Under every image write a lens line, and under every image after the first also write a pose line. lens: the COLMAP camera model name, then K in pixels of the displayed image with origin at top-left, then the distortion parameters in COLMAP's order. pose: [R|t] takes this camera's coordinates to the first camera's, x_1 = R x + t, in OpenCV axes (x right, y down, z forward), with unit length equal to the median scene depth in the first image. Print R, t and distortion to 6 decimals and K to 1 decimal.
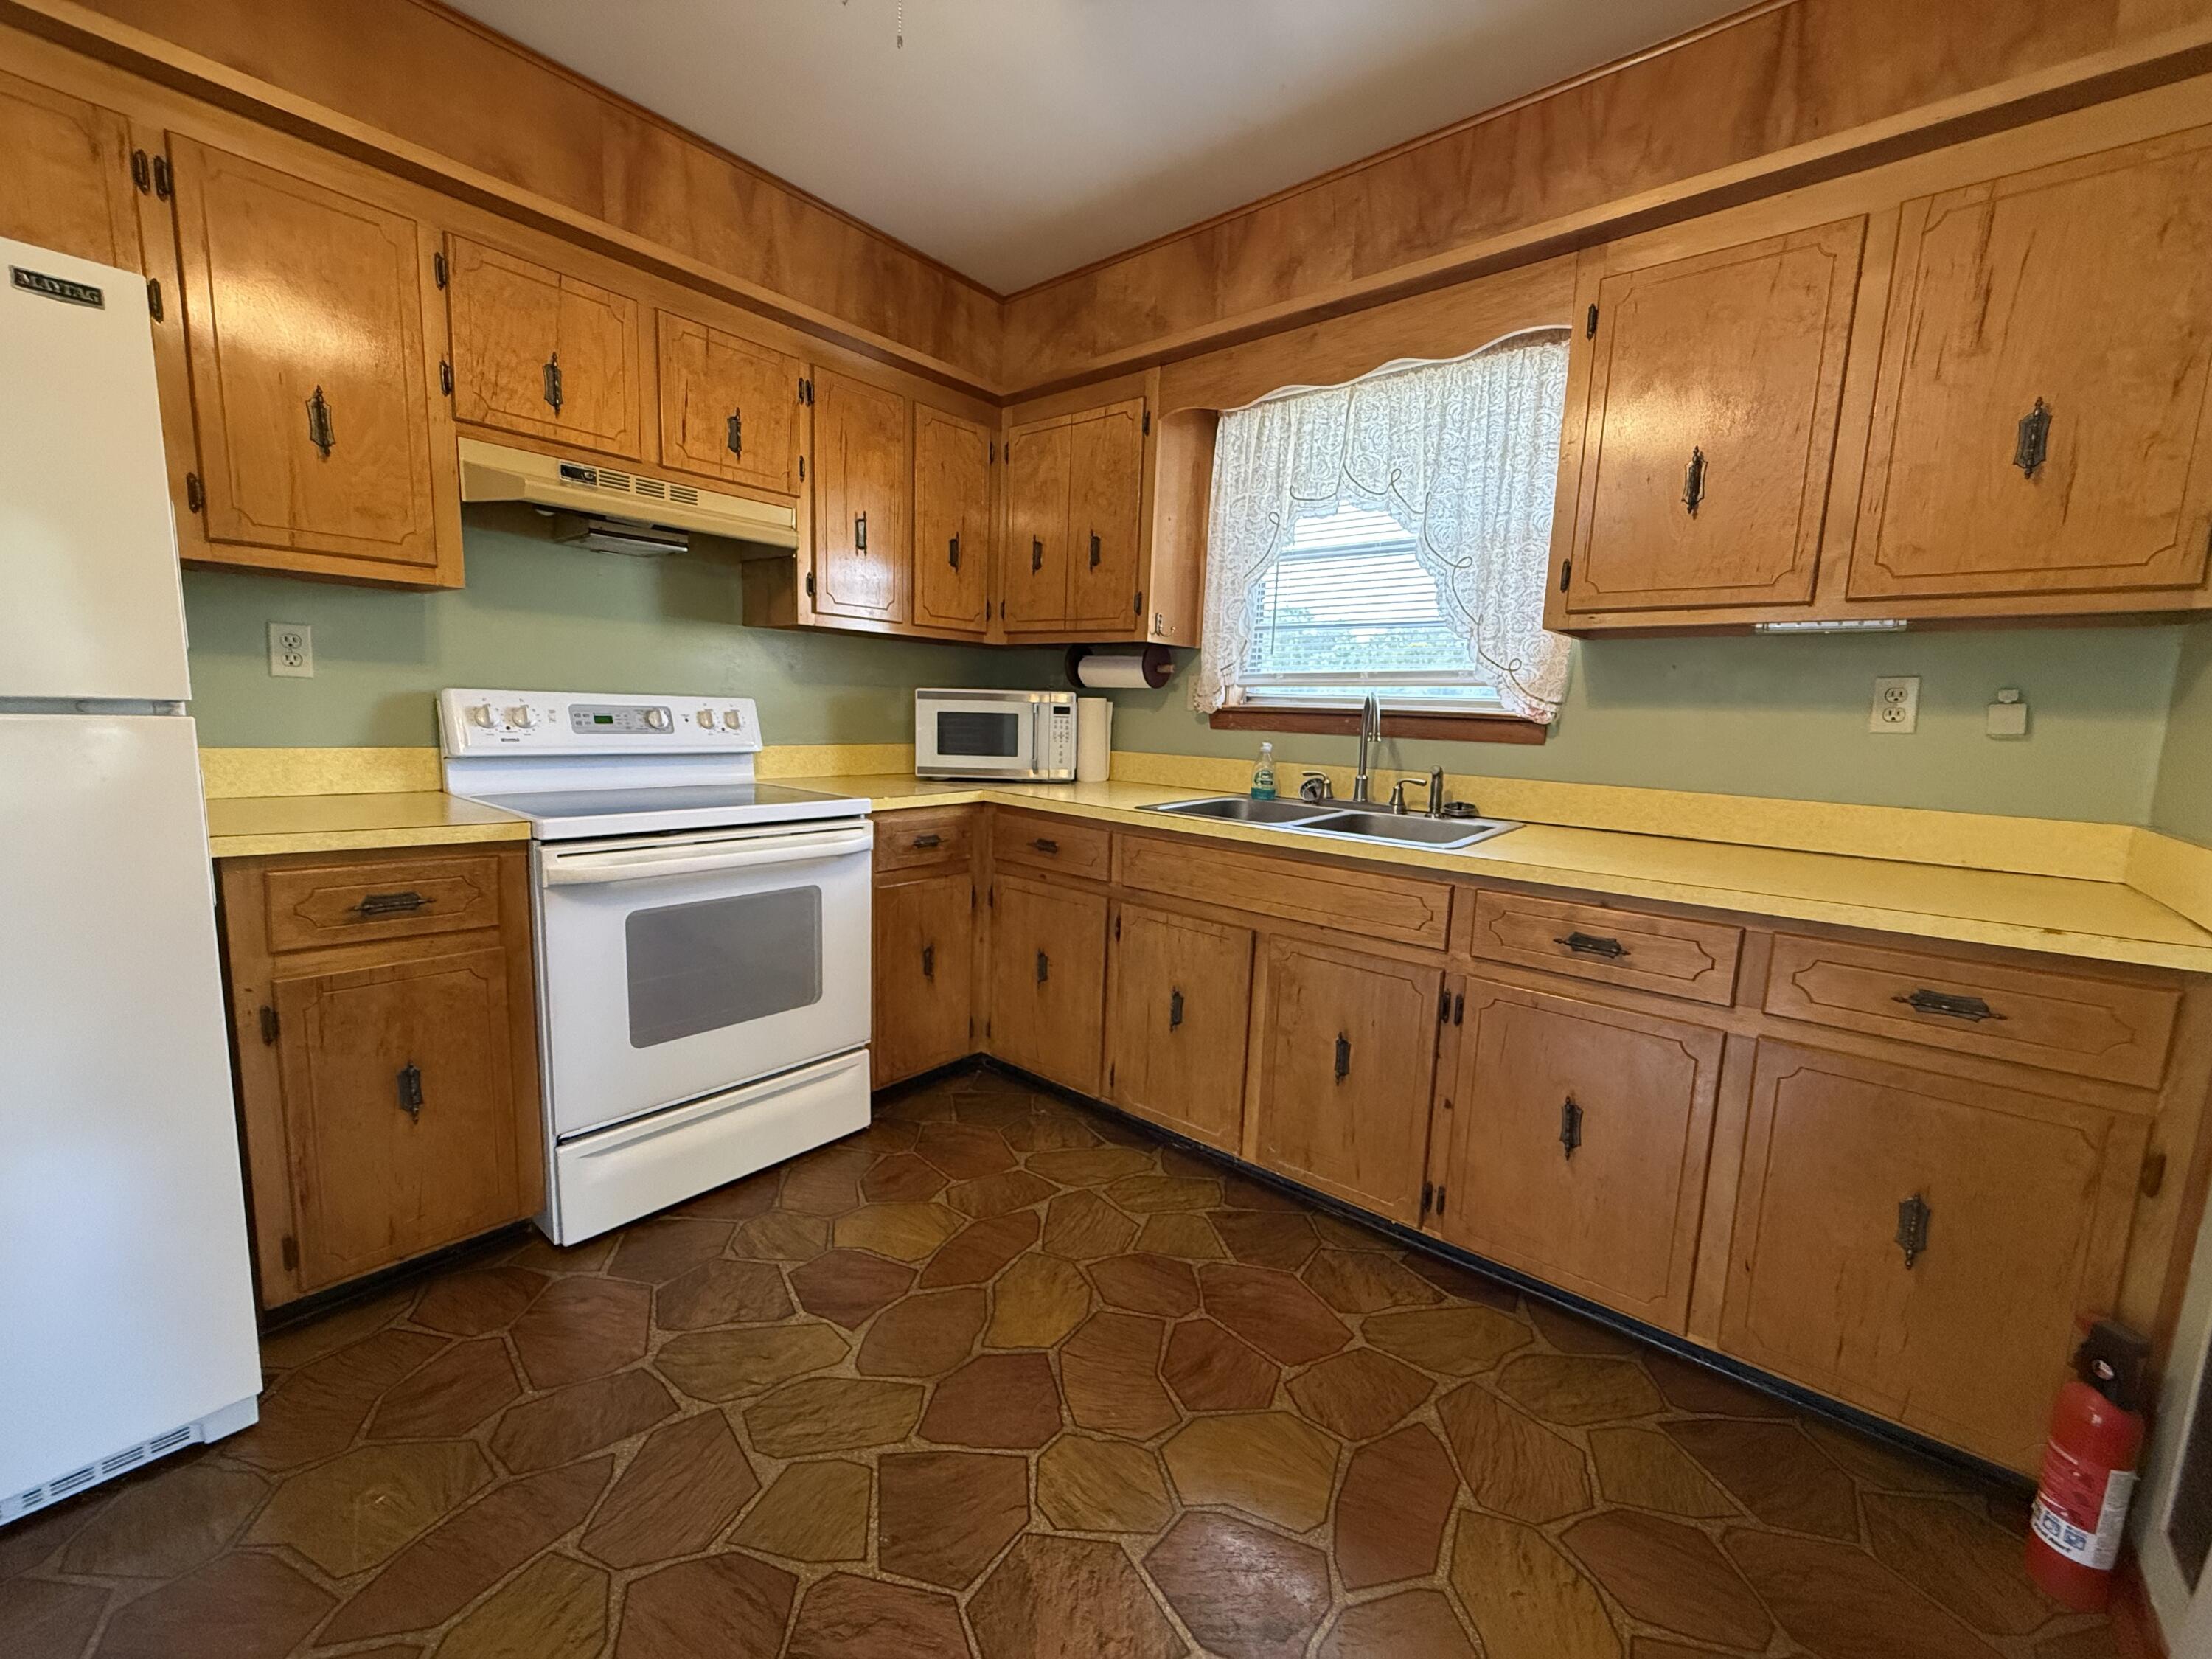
lens RADIAL K [[880.6, 0, 1107.7], [0, 880.6, 830.2], [0, 0, 1]] dist [0.000194, 0.000424]
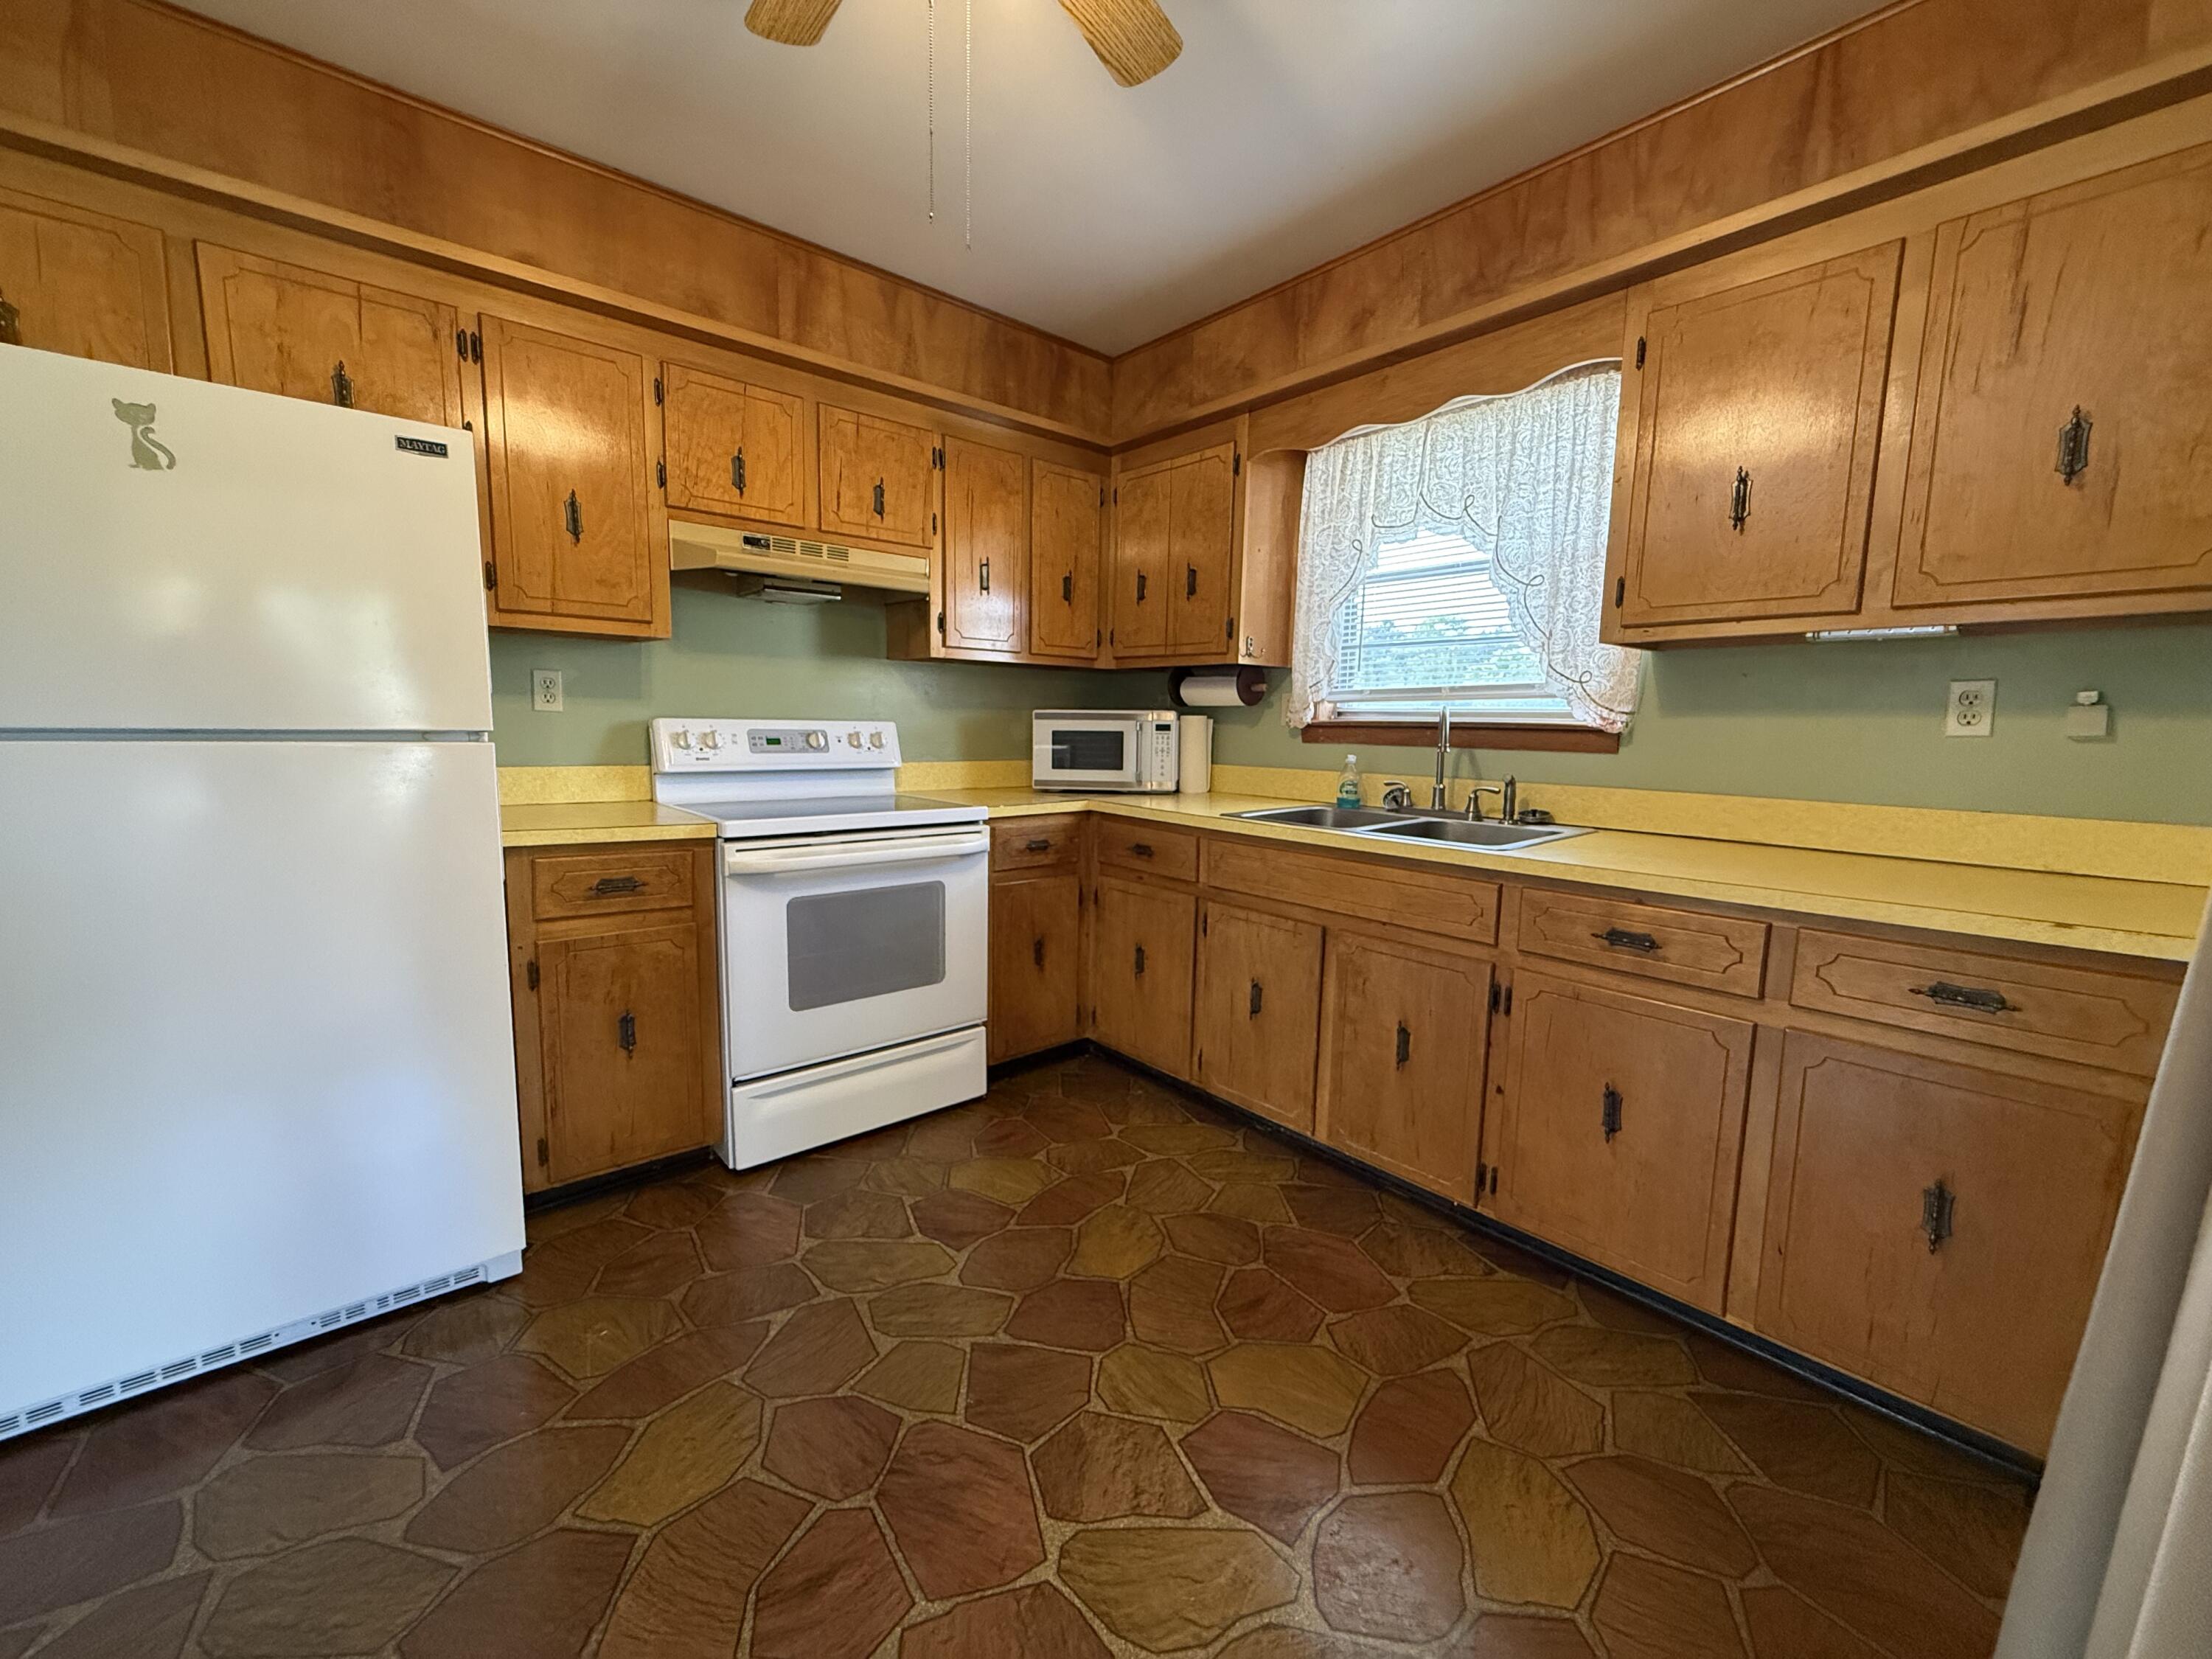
lens RADIAL K [[880.6, 0, 1109.8], [0, 880.6, 829.8], [0, 0, 1]] dist [0.000194, 0.000424]
pose [[0.986986, 0.002309, -0.160791, 0.098801], [-0.005552, 0.999790, -0.019722, 0.021344], [0.160712, 0.020358, 0.986791, -0.147093]]
